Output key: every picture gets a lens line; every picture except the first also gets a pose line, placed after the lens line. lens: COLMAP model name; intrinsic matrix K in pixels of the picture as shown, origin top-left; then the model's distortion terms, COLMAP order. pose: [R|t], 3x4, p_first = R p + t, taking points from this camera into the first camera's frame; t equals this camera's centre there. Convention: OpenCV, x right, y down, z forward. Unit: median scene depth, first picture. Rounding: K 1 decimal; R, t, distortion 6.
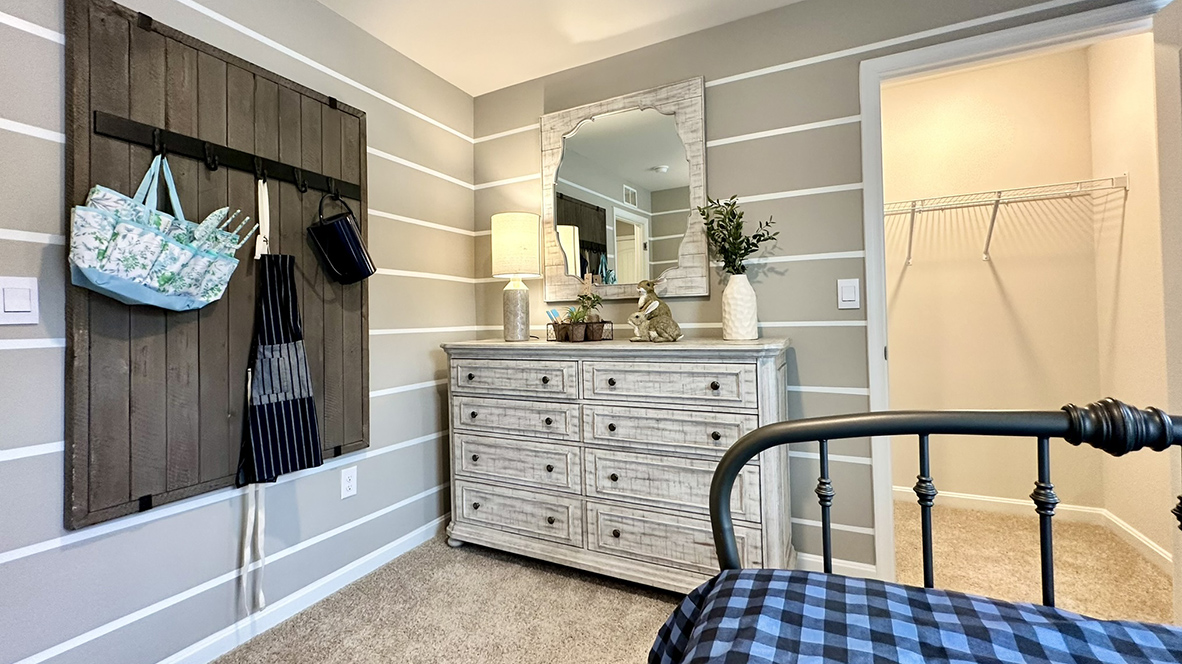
lens RADIAL K [[495.0, 0, 590.6], [0, 495.0, 323.6], [0, 0, 1]] dist [-0.000621, 0.000162]
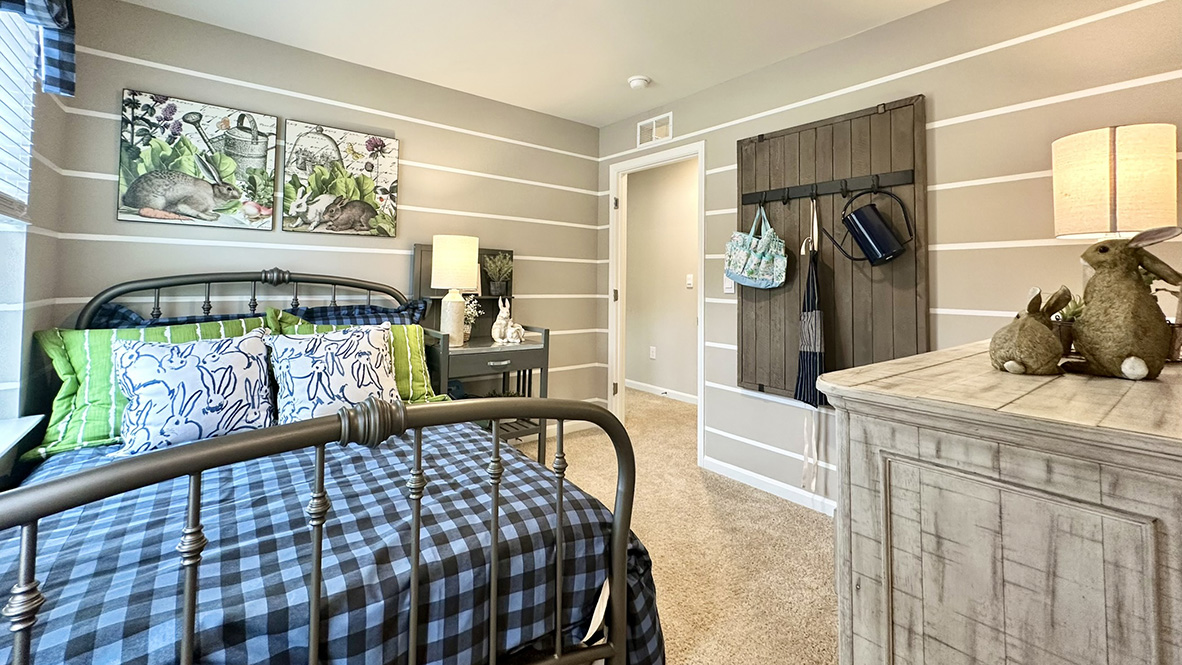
lens RADIAL K [[495.0, 0, 590.6], [0, 495.0, 324.1], [0, 0, 1]] dist [-0.000621, 0.000162]
pose [[-0.412261, 0.070393, -0.908342, 1.051819], [-0.028733, 0.995510, 0.090189, -0.037710], [0.910613, 0.063280, -0.408387, 1.101519]]
